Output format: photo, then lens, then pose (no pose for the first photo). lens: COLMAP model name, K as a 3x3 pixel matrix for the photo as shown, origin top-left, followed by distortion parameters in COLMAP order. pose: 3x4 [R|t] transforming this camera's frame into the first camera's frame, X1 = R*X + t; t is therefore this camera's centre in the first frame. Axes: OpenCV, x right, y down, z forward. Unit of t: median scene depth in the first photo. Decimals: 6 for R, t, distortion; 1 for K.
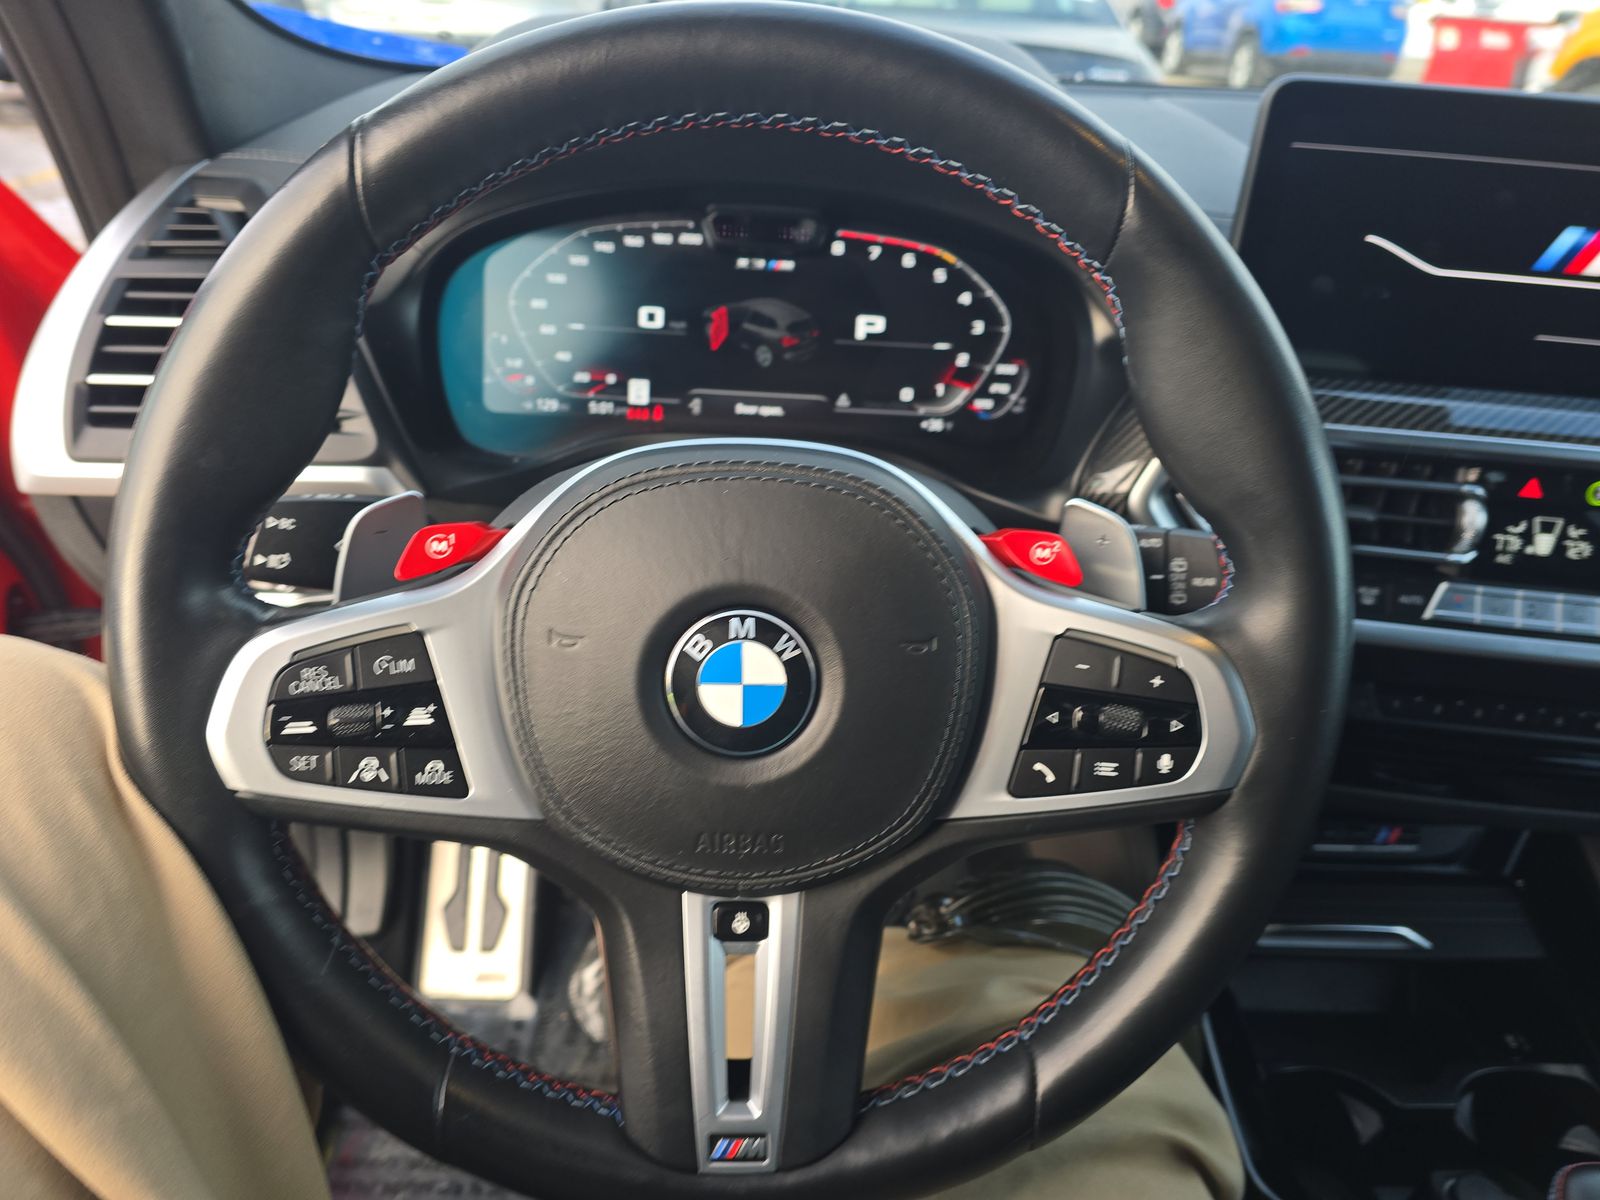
lens RADIAL K [[1059.4, 0, 783.5], [0, 1059.4, 593.3], [0, 0, 1]] dist [0.051899, -0.059728]
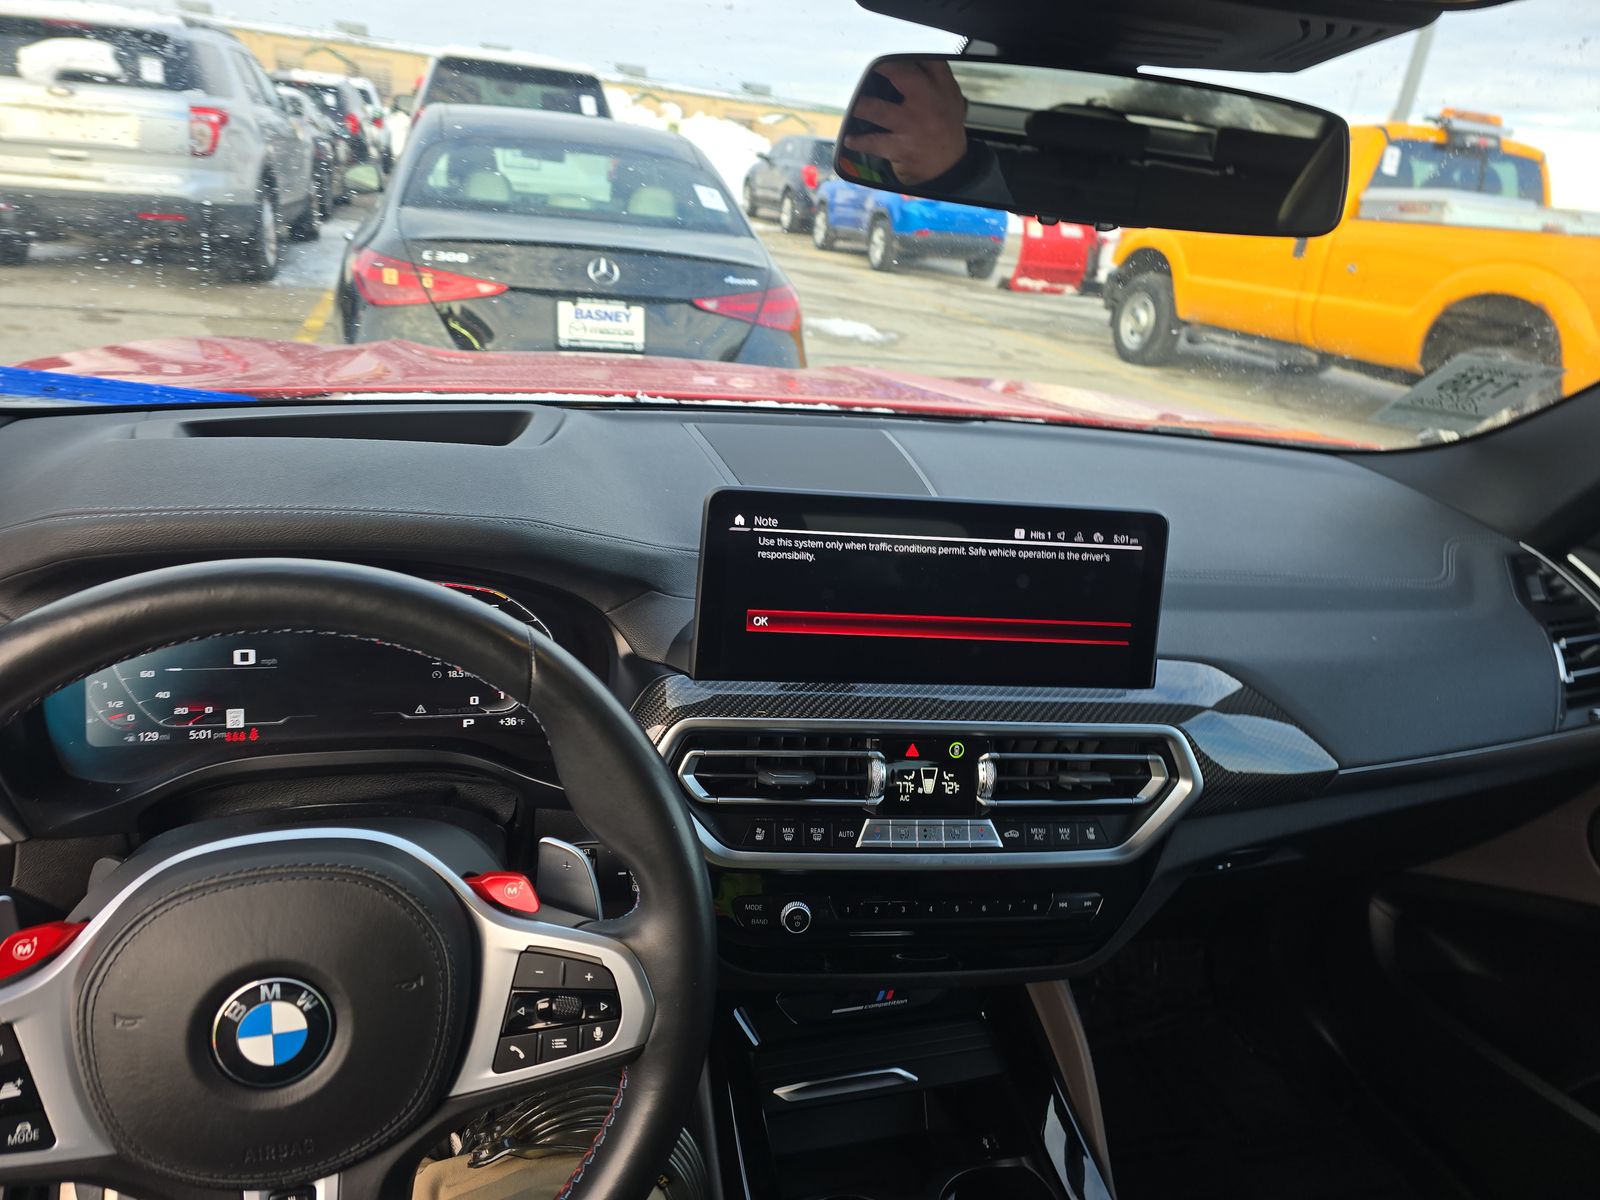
lens RADIAL K [[1059.4, 0, 783.5], [0, 1059.4, 593.3], [0, 0, 1]] dist [0.051899, -0.059728]
pose [[0.963283, -0.053992, 0.263003, 0.161510], [0.083422, 0.991275, -0.102048, -0.172571], [-0.255198, 0.120241, 0.959383, -0.348175]]
